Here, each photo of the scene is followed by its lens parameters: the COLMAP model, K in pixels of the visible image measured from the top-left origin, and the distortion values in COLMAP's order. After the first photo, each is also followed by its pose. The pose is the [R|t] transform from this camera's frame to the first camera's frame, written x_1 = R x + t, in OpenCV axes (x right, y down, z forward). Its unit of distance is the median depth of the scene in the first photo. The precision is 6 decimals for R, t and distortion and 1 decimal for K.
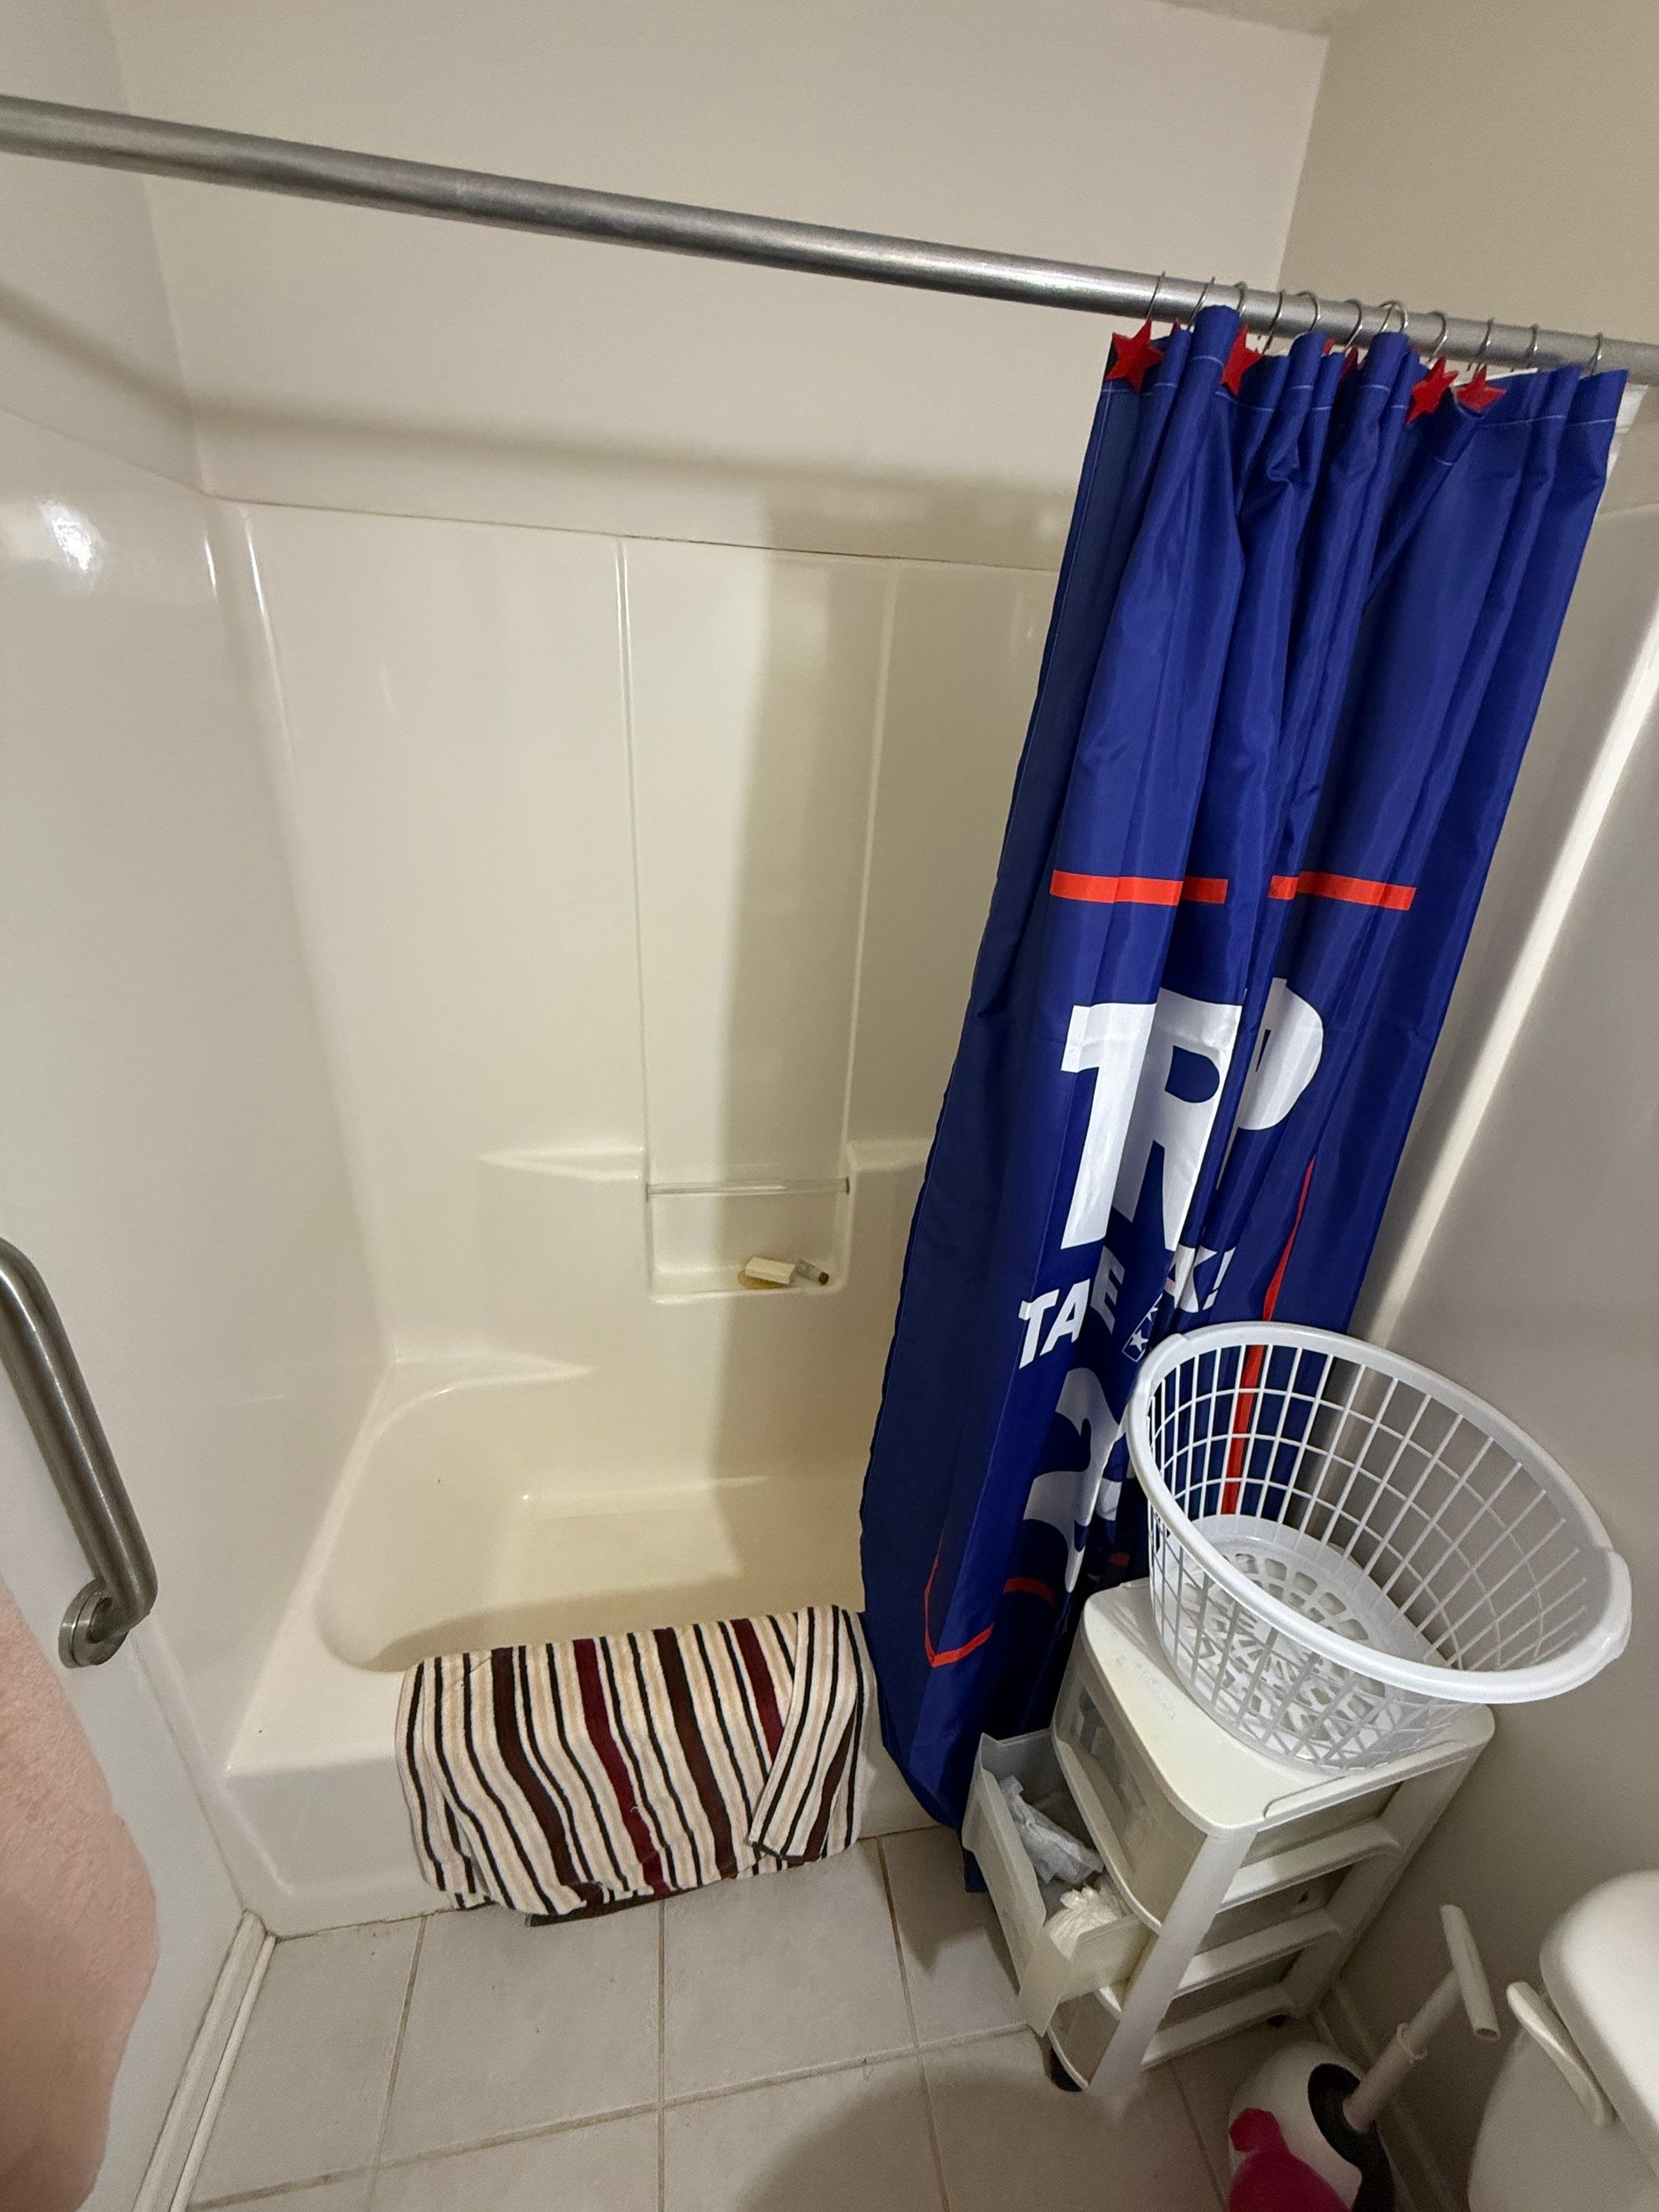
lens RADIAL K [[879.5, 0, 836.5], [0, 879.5, 1099.4], [0, 0, 1]] dist [-0.000796, -0.000276]
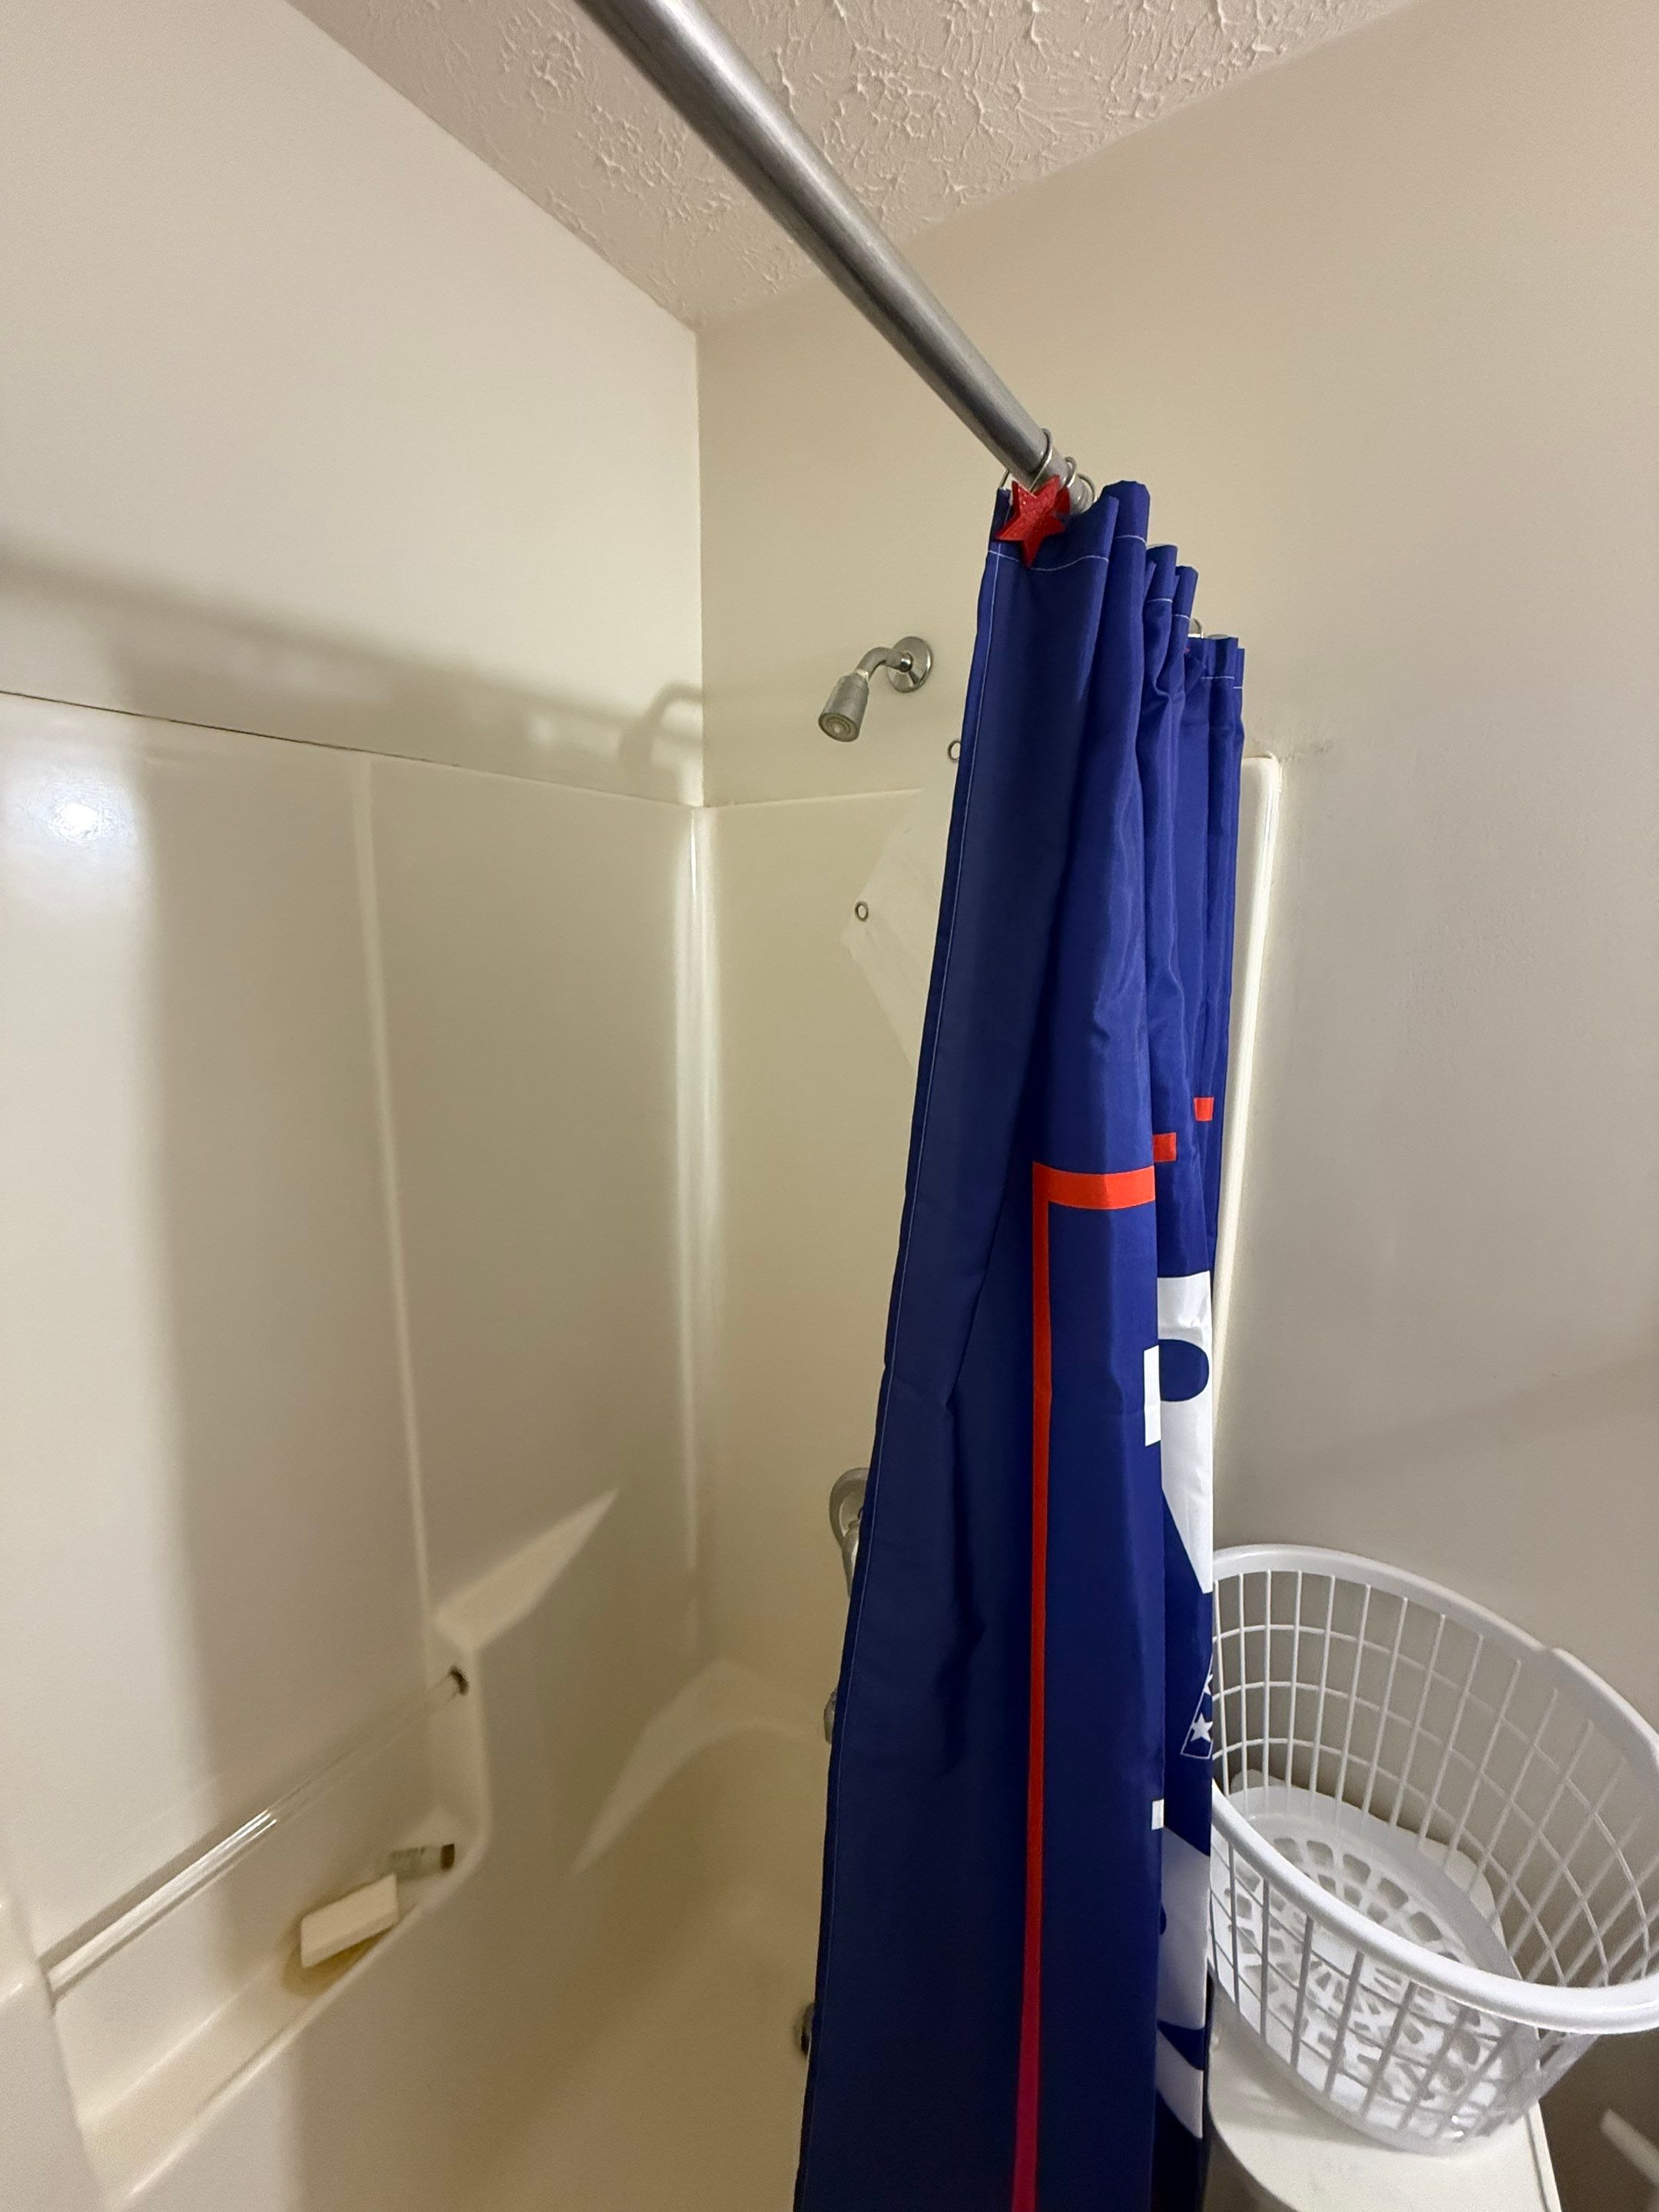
lens RADIAL K [[879.5, 0, 836.5], [0, 879.5, 1099.4], [0, 0, 1]] dist [-0.000796, -0.000276]
pose [[0.690954, -0.184688, 0.698908, -0.276848], [0.329449, 0.941026, -0.077031, -0.258460], [-0.643464, 0.283480, 0.711051, 0.493298]]
